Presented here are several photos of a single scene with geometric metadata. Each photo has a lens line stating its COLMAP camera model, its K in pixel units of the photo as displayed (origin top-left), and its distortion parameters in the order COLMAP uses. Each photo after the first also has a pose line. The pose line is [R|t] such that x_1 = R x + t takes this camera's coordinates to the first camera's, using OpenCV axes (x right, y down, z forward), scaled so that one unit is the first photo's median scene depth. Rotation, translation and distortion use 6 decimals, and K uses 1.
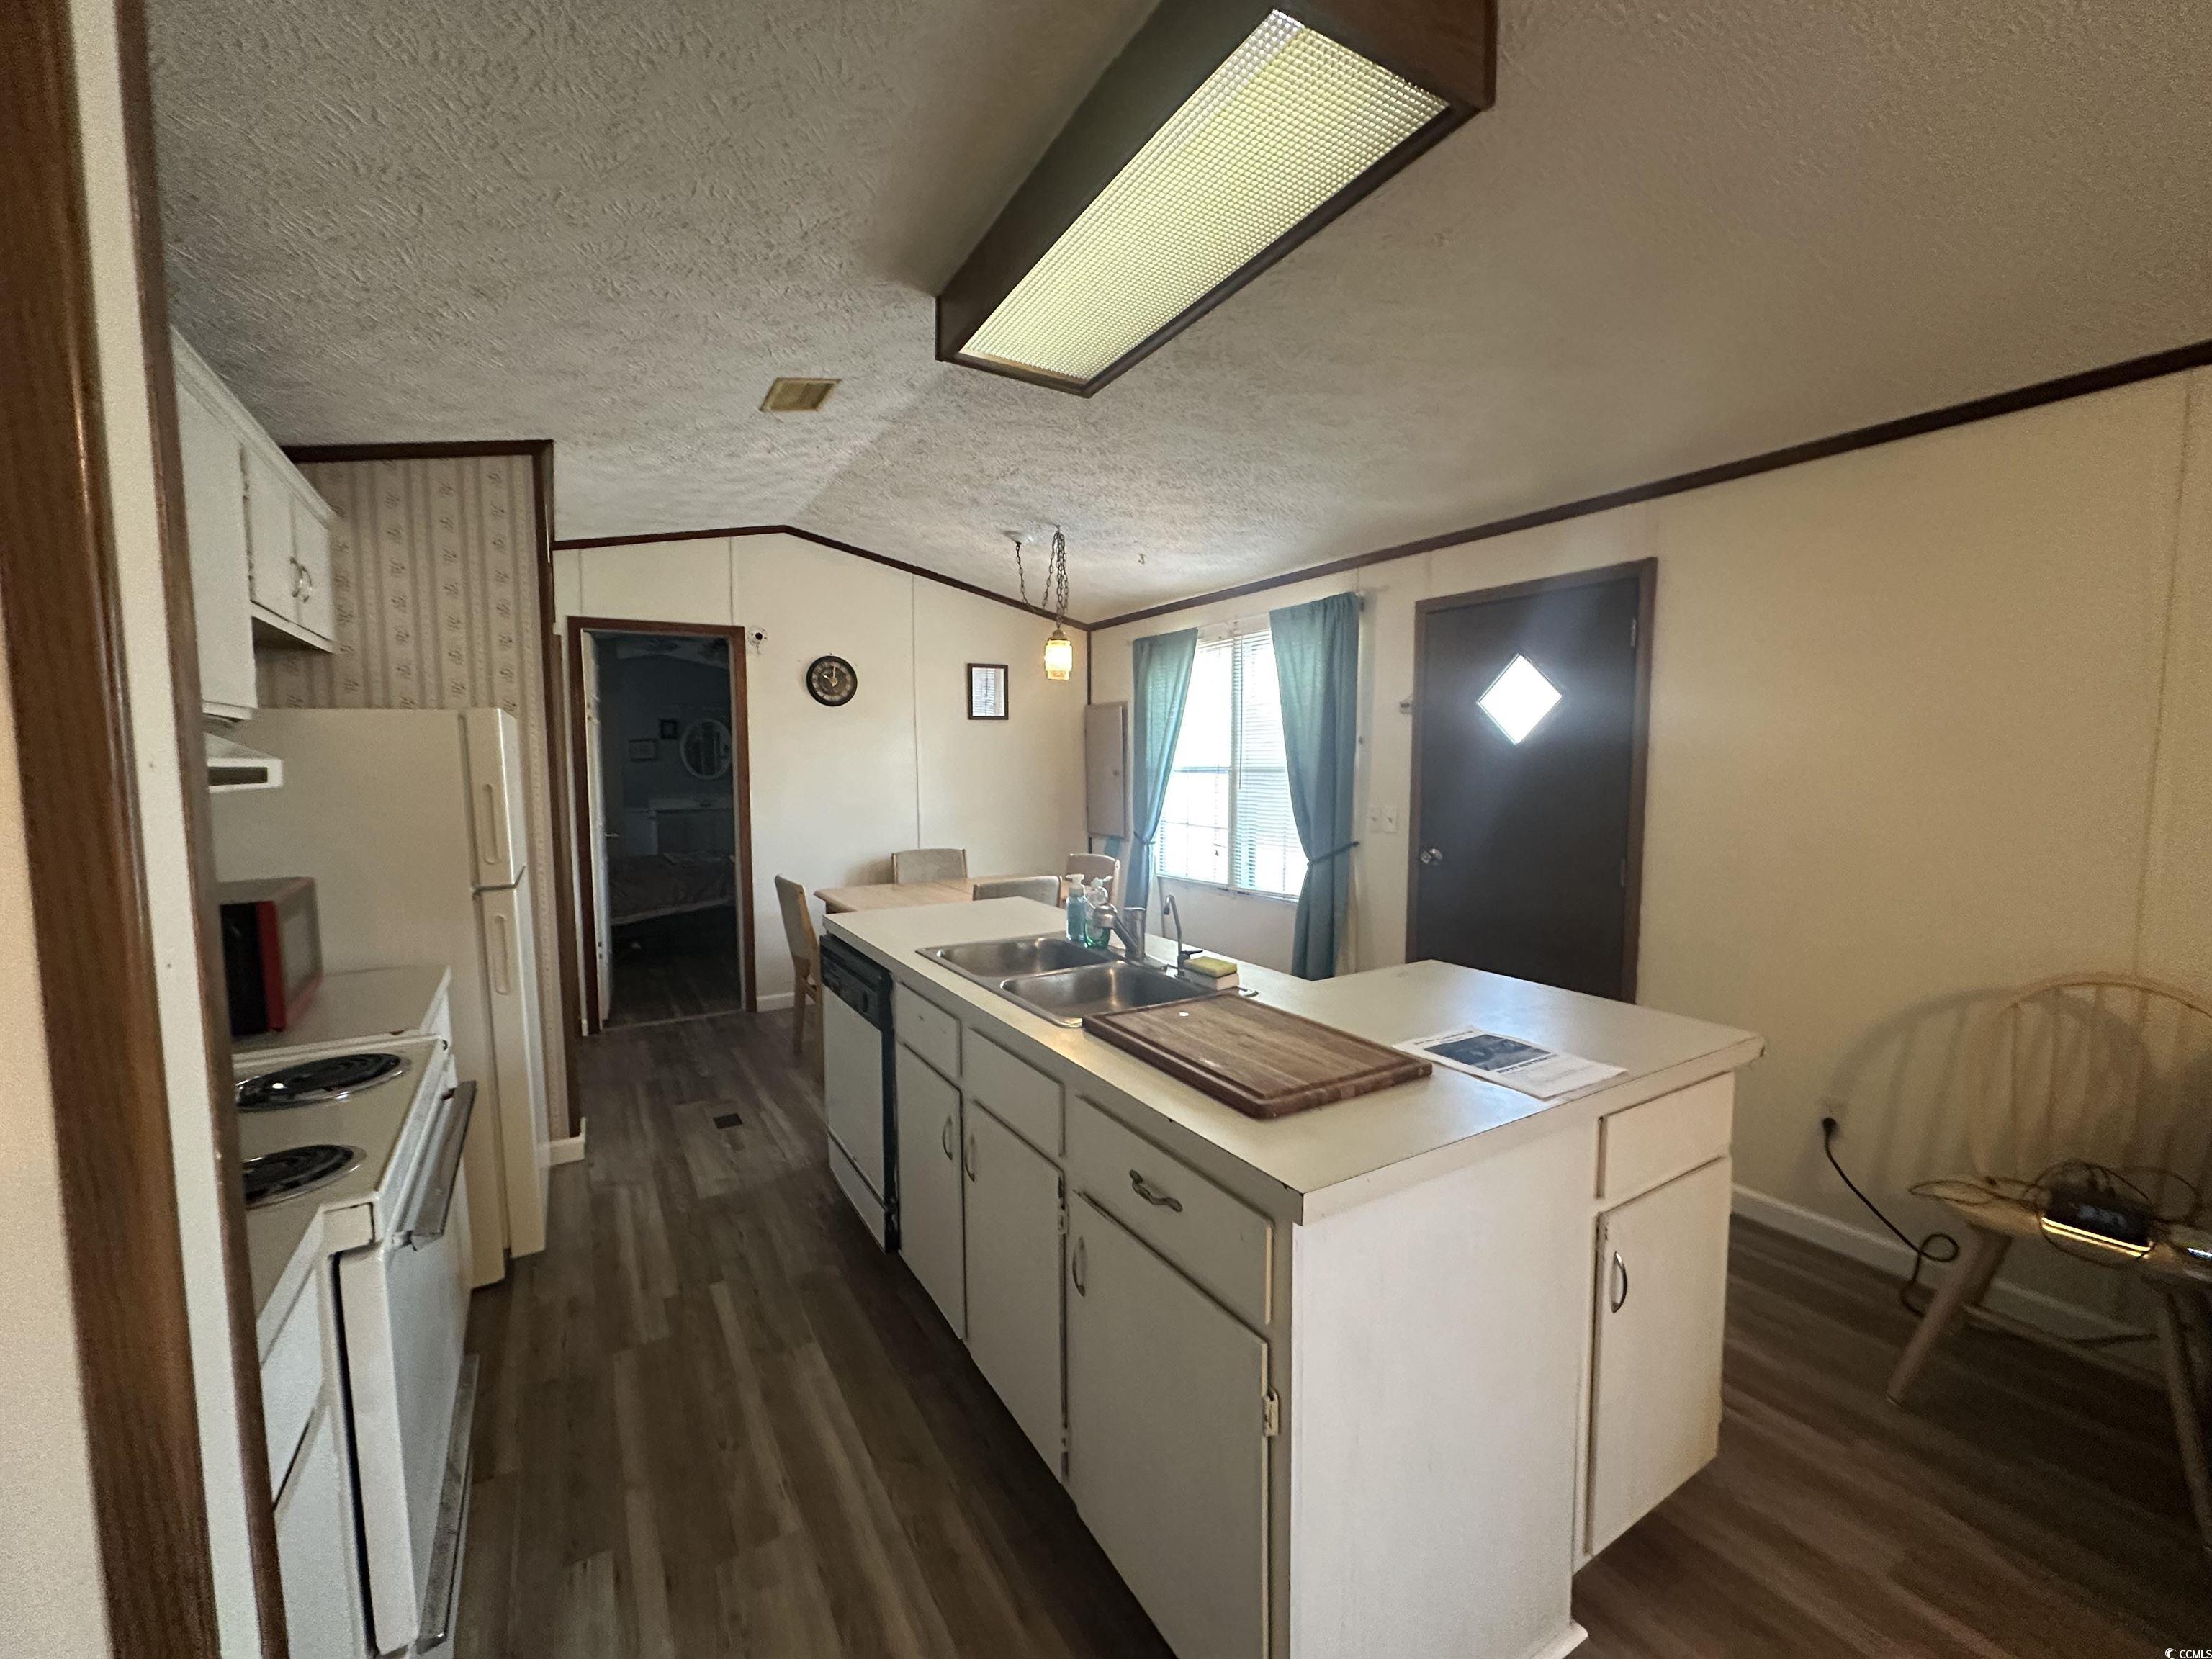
lens RADIAL K [[884.8, 0, 1105.0], [0, 884.8, 833.6], [0, 0, 1]] dist [-0.001308, -0.000020]
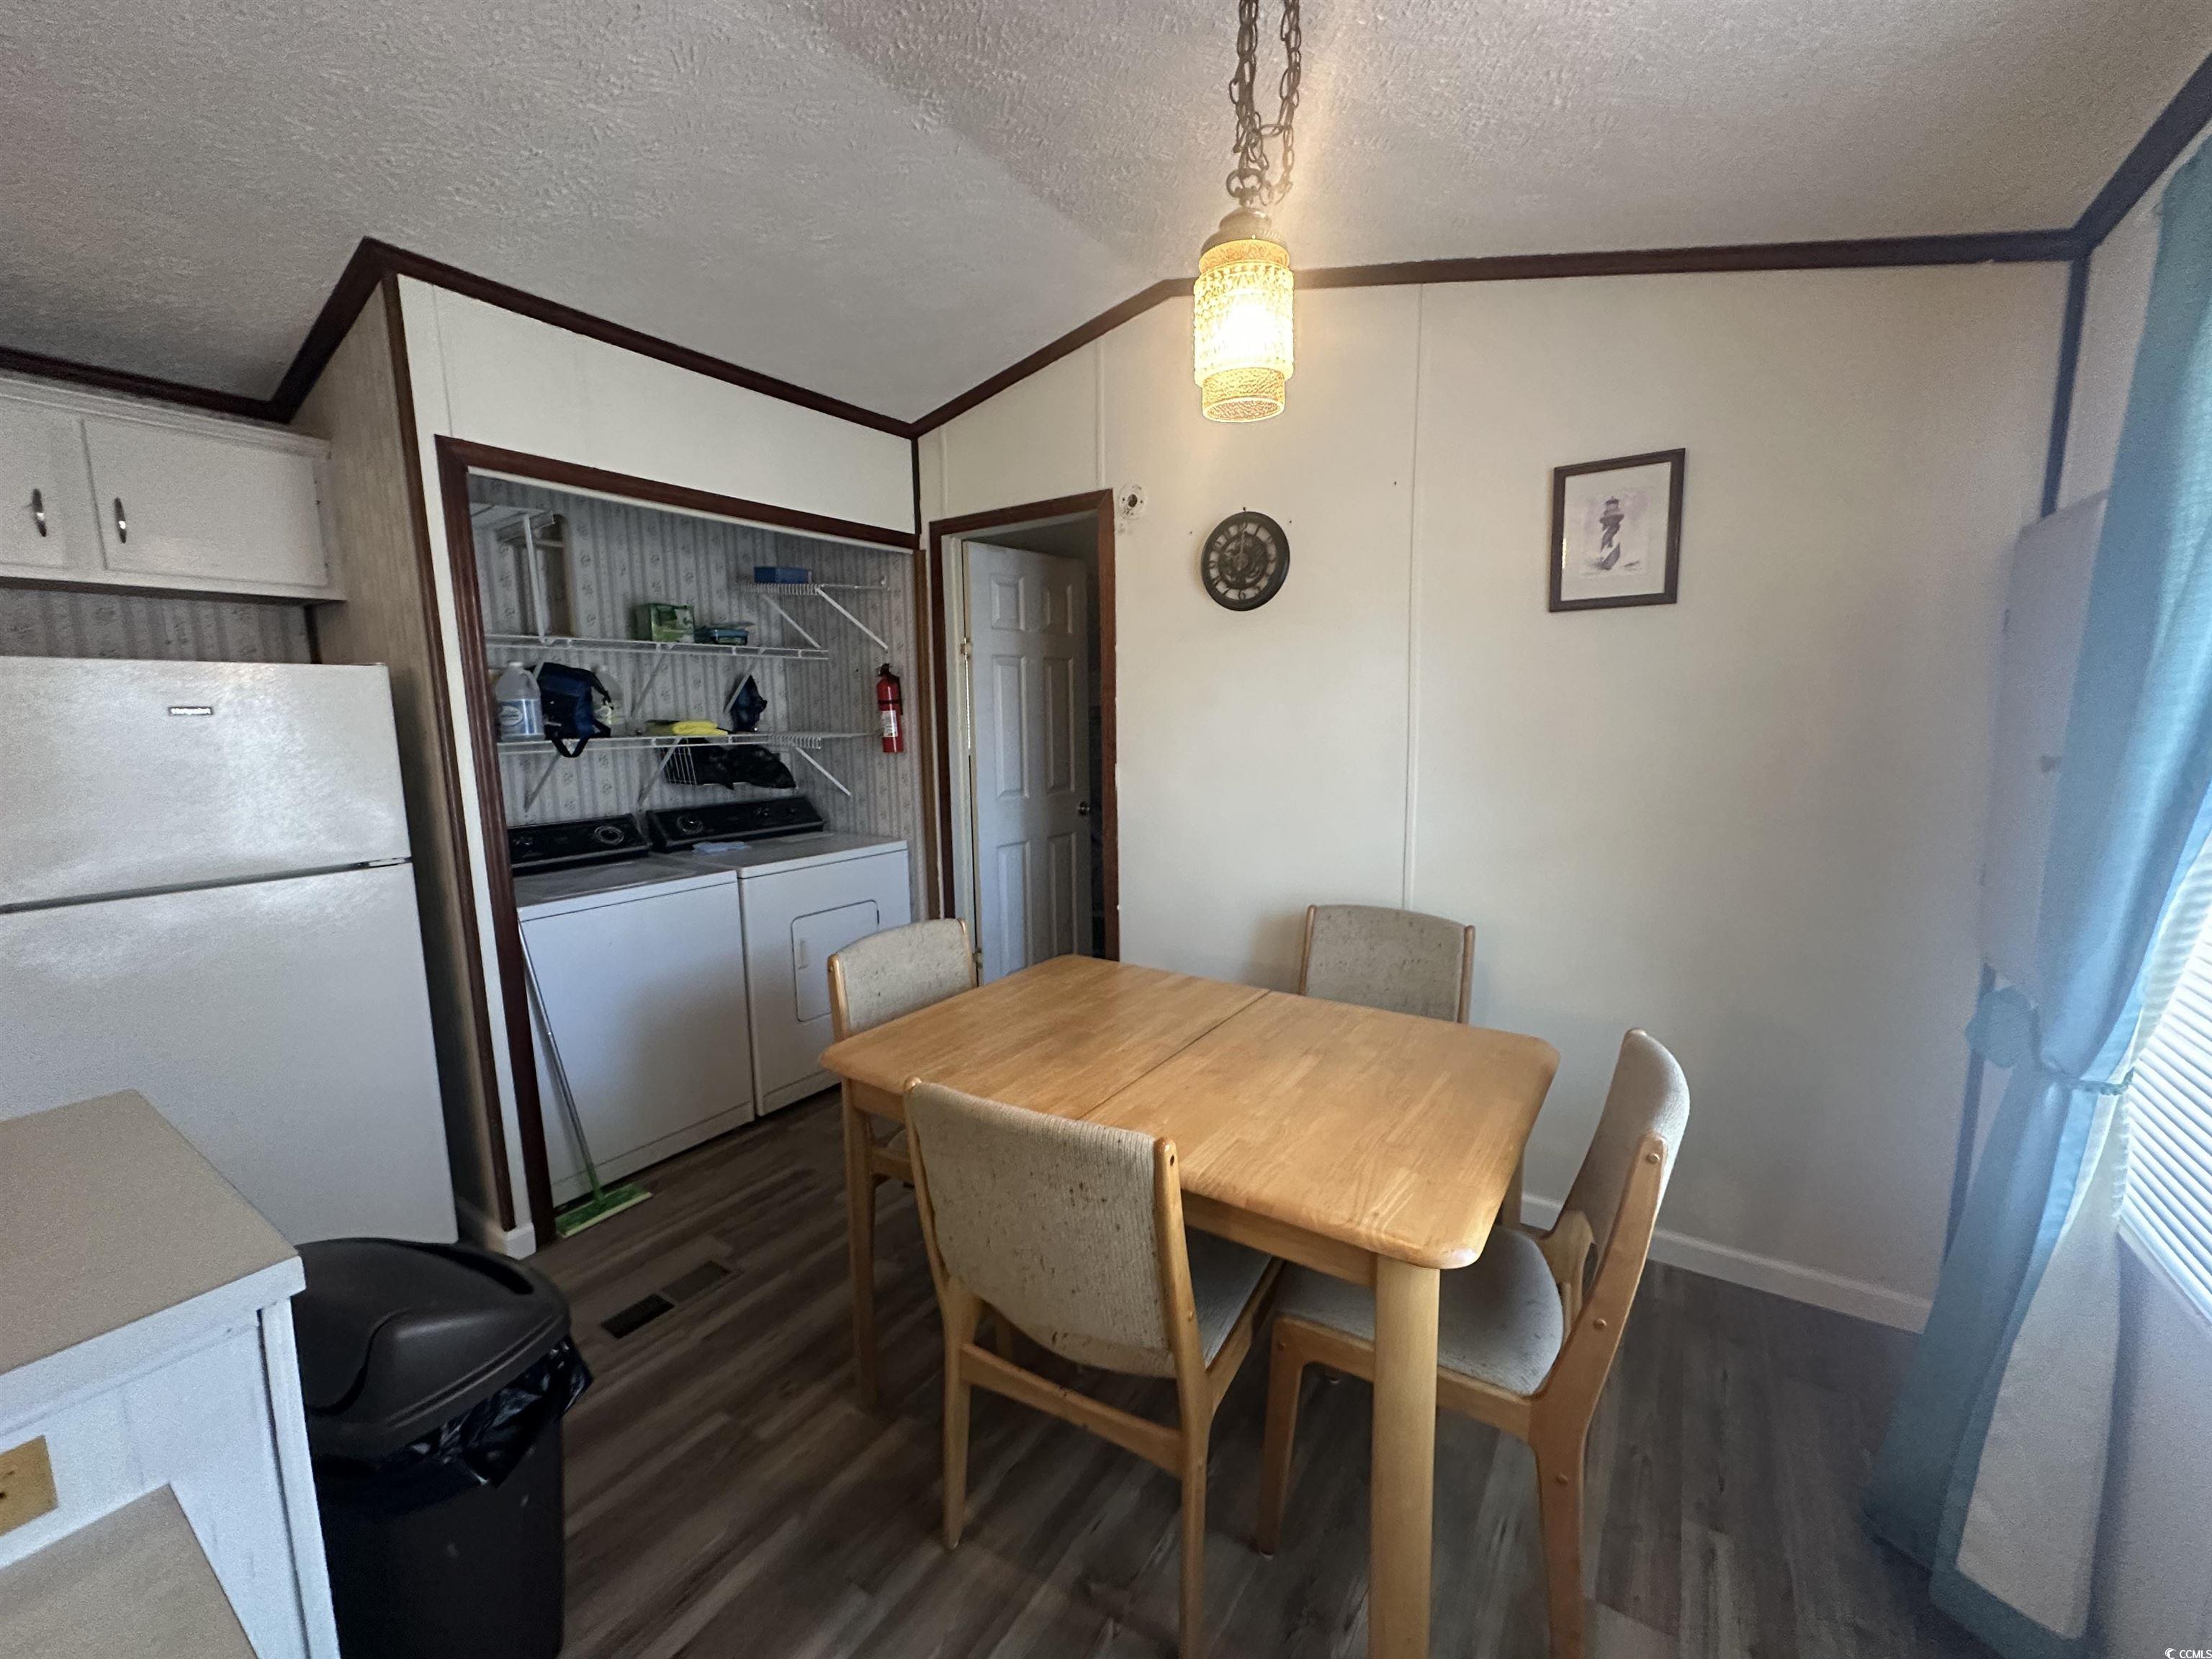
lens RADIAL K [[884.8, 0, 1103.1], [0, 884.8, 828.3], [0, 0, 1]] dist [-0.001308, -0.000020]
pose [[0.424635, 0.125315, -0.896650, 0.147640], [-0.063944, 0.992052, 0.108366, -0.066219], [0.903104, 0.011320, 0.429273, 0.697248]]
